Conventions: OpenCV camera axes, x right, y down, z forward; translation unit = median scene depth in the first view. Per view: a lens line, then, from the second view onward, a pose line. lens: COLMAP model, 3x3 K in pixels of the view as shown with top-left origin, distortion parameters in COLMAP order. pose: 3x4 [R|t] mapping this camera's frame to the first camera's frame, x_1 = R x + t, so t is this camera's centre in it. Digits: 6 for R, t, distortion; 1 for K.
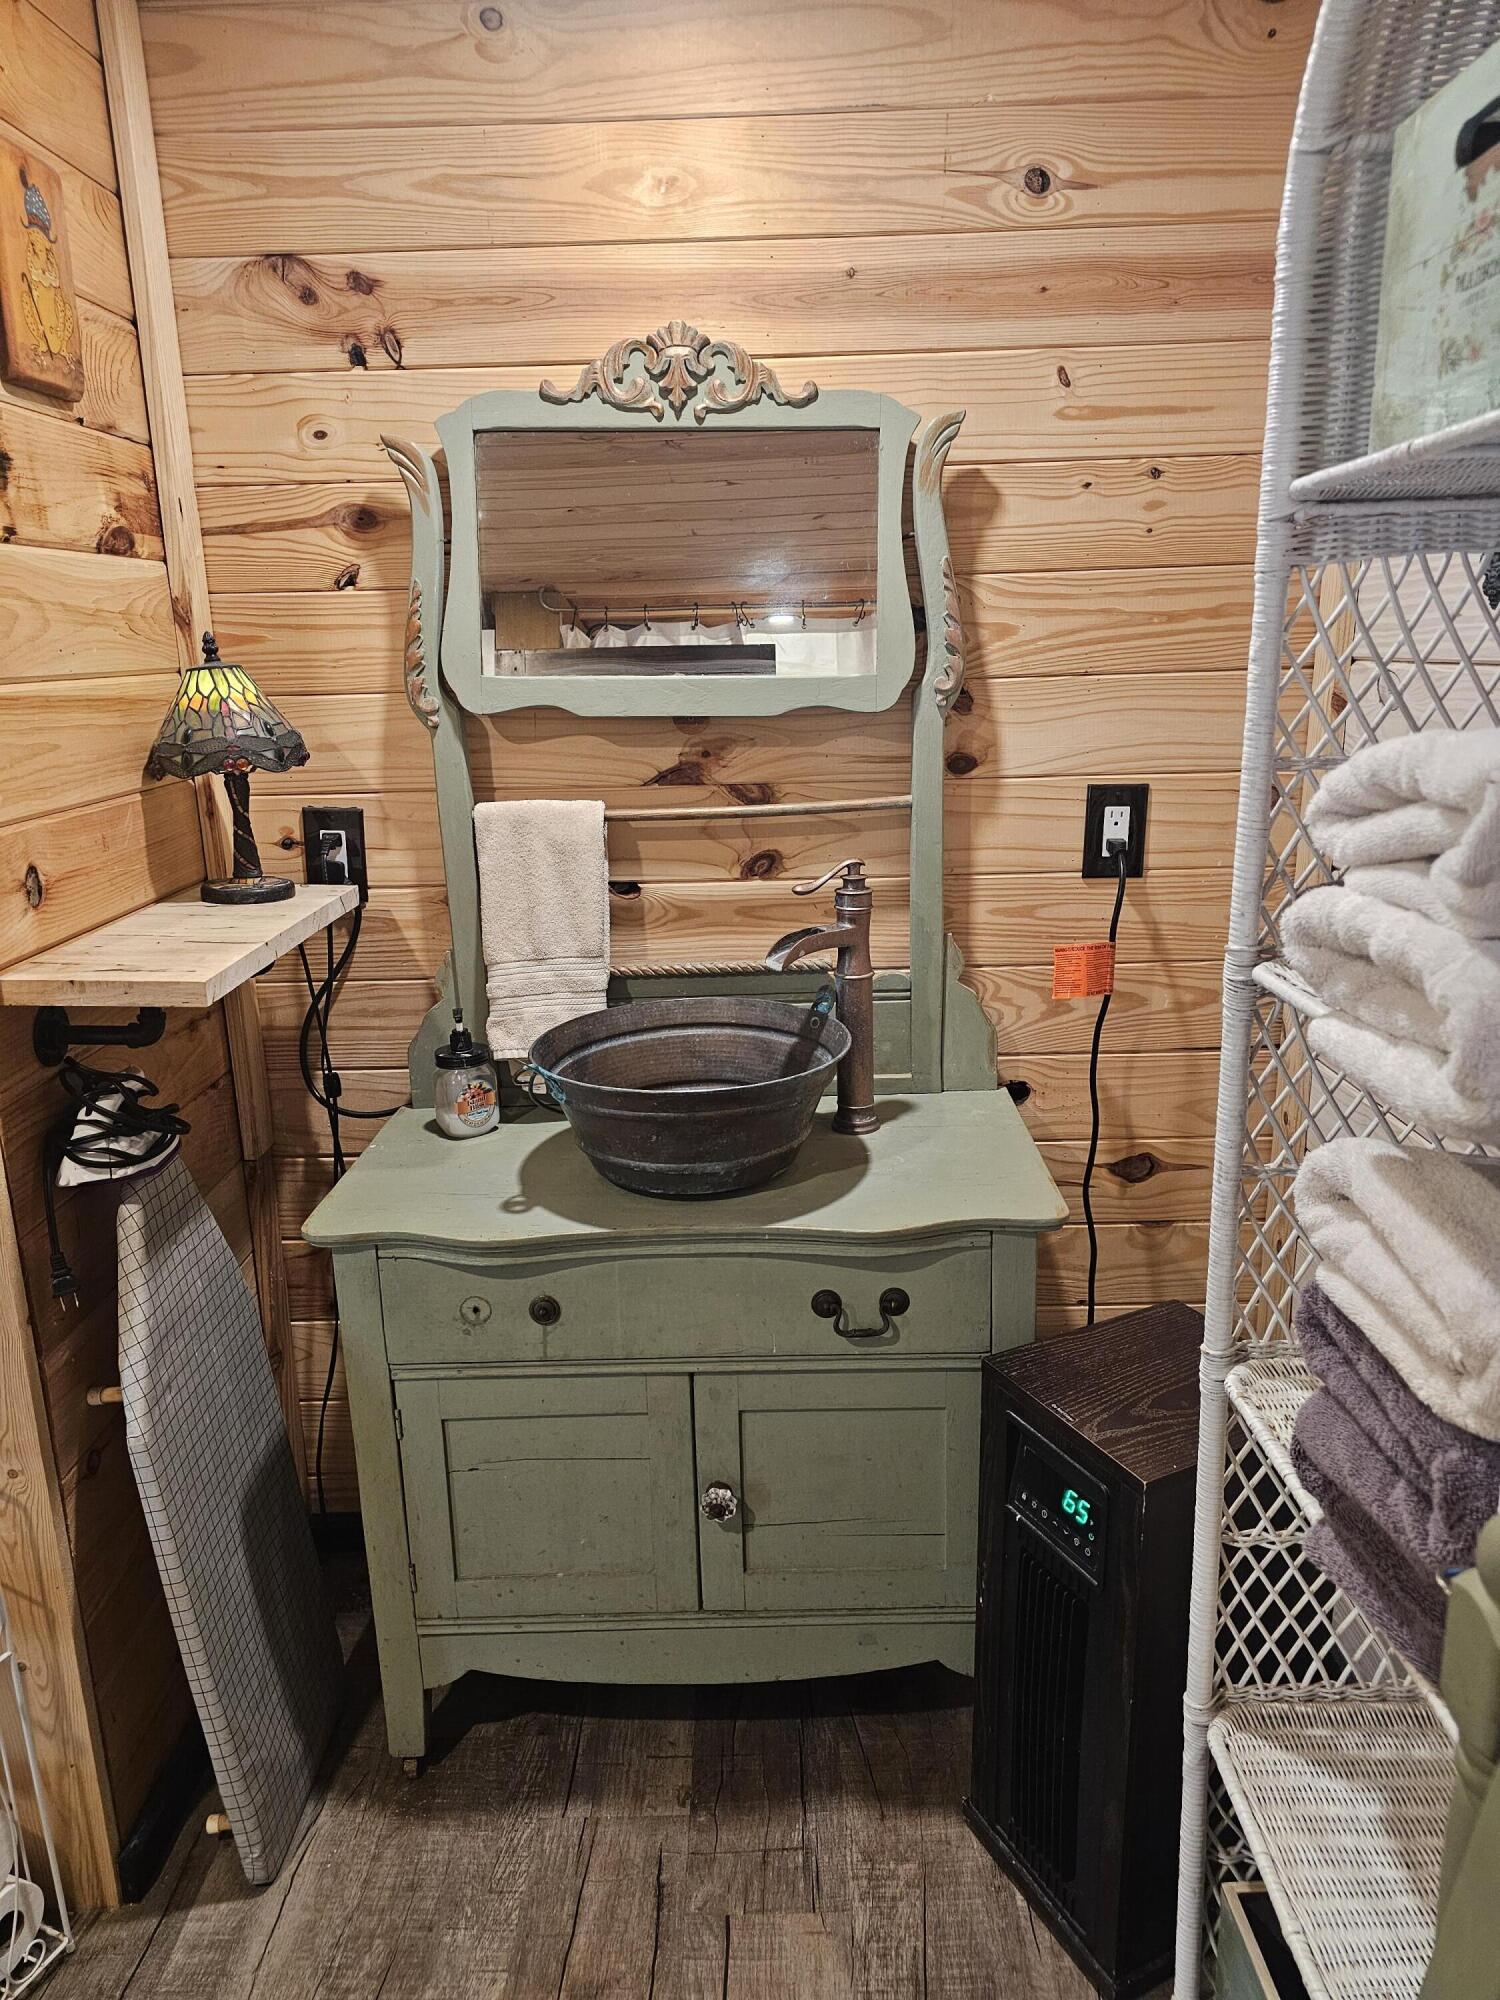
lens RADIAL K [[1336.9, 0, 751.3], [0, 1336.9, 1006.0], [0, 0, 1]] dist [0.036917, -0.029626]
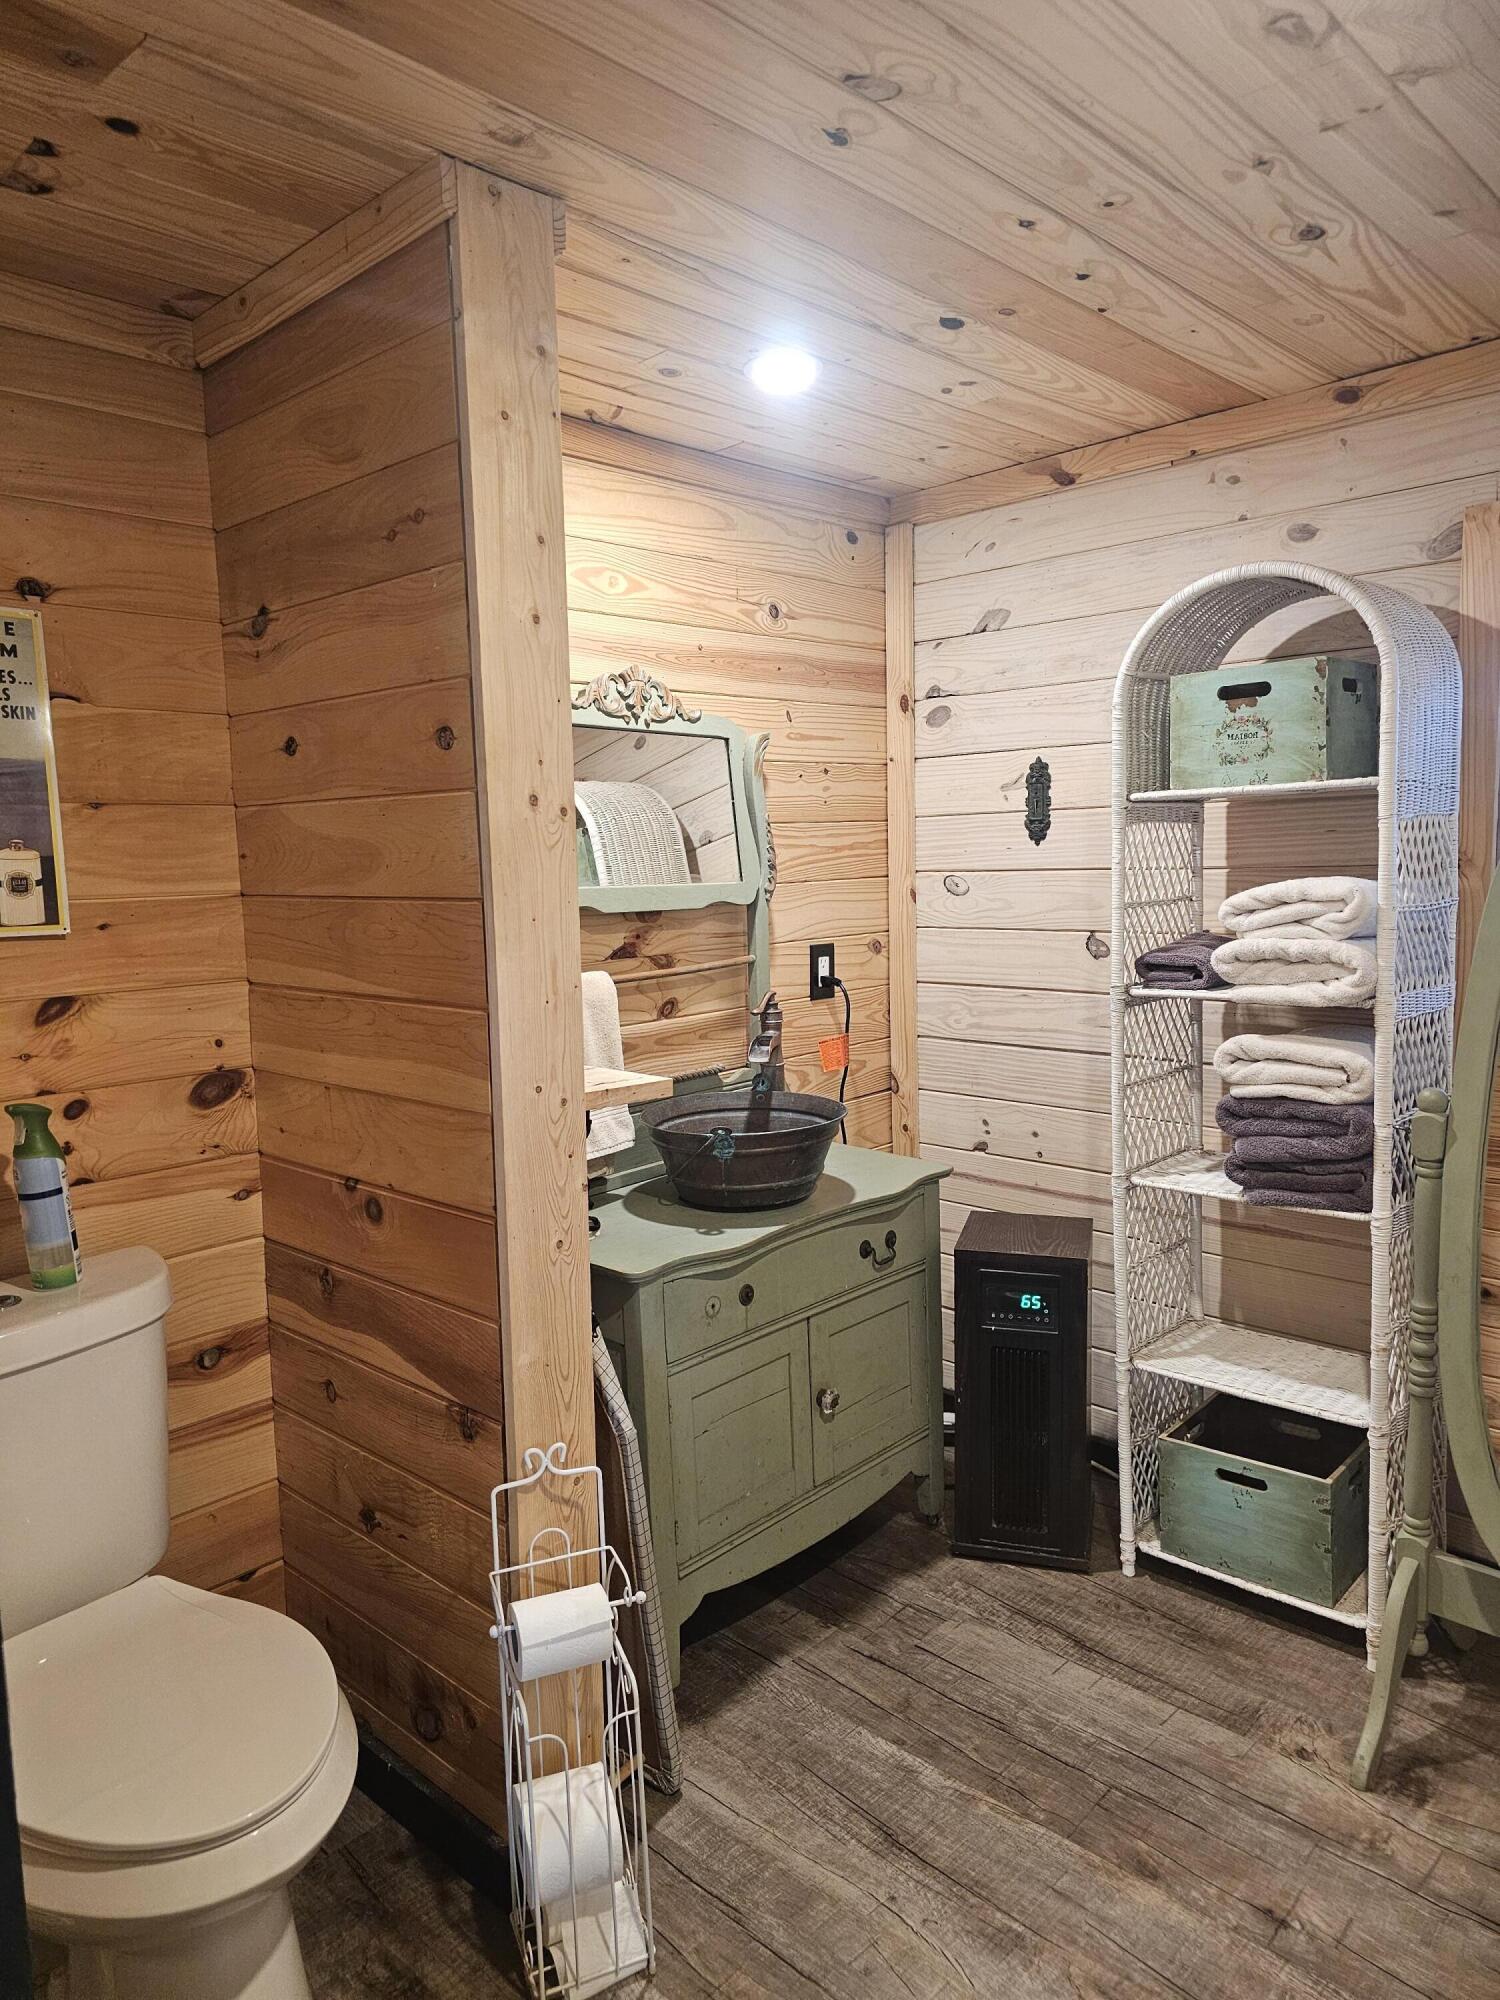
lens RADIAL K [[1336.9, 0, 737.5], [0, 1336.9, 1007.7], [0, 0, 1]] dist [0.036917, -0.029626]
pose [[0.688255, -0.081625, 0.720862, -1.112432], [0.201395, 0.976092, -0.081759, 0.032200], [-0.696954, 0.201449, 0.688239, -0.075811]]
